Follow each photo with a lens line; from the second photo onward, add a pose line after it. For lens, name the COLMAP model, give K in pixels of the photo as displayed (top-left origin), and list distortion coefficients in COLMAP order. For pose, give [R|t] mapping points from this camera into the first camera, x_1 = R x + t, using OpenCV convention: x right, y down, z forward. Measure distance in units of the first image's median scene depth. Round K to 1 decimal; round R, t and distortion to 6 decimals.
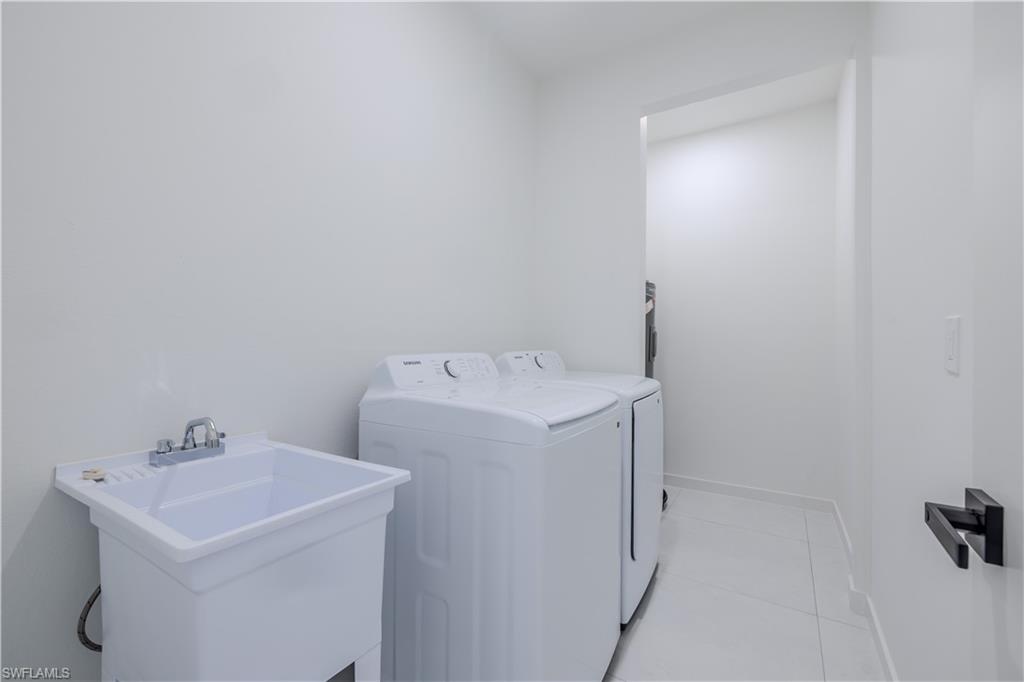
lens RADIAL K [[429.0, 0, 512.9], [0, 429.0, 341.3], [0, 0, 1]] dist [-0.000409, 0.000472]
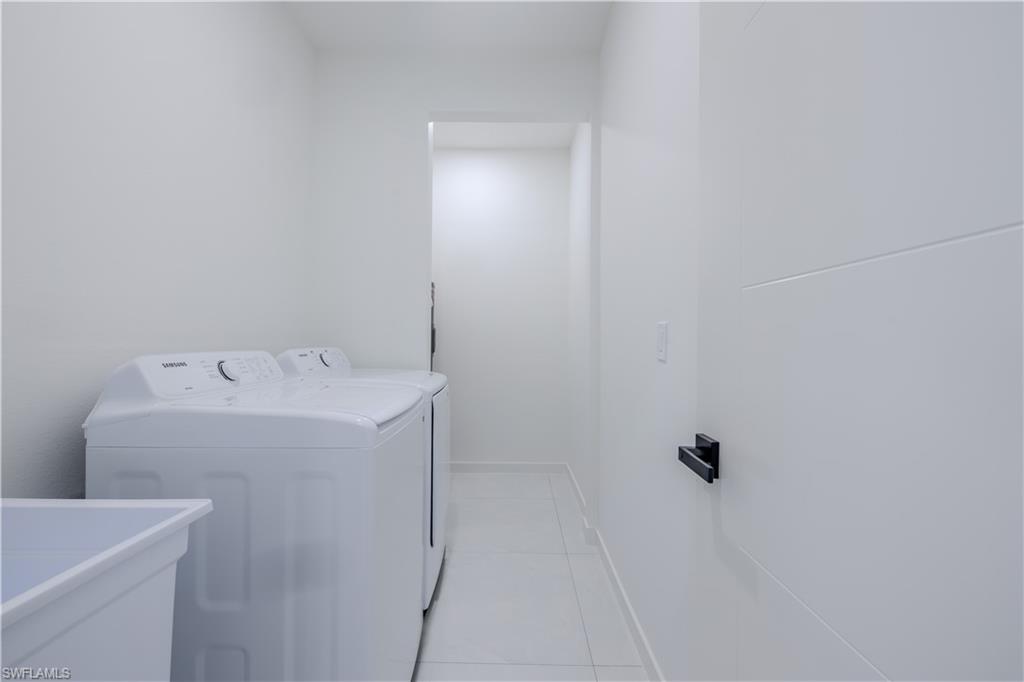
lens RADIAL K [[429.0, 0, 512.3], [0, 429.0, 341.1], [0, 0, 1]] dist [-0.000409, 0.000472]
pose [[0.844621, 0.000665, 0.535365, -0.119895], [-0.005205, 0.999962, 0.006970, -0.000831], [-0.535340, -0.008674, 0.844592, 0.016054]]
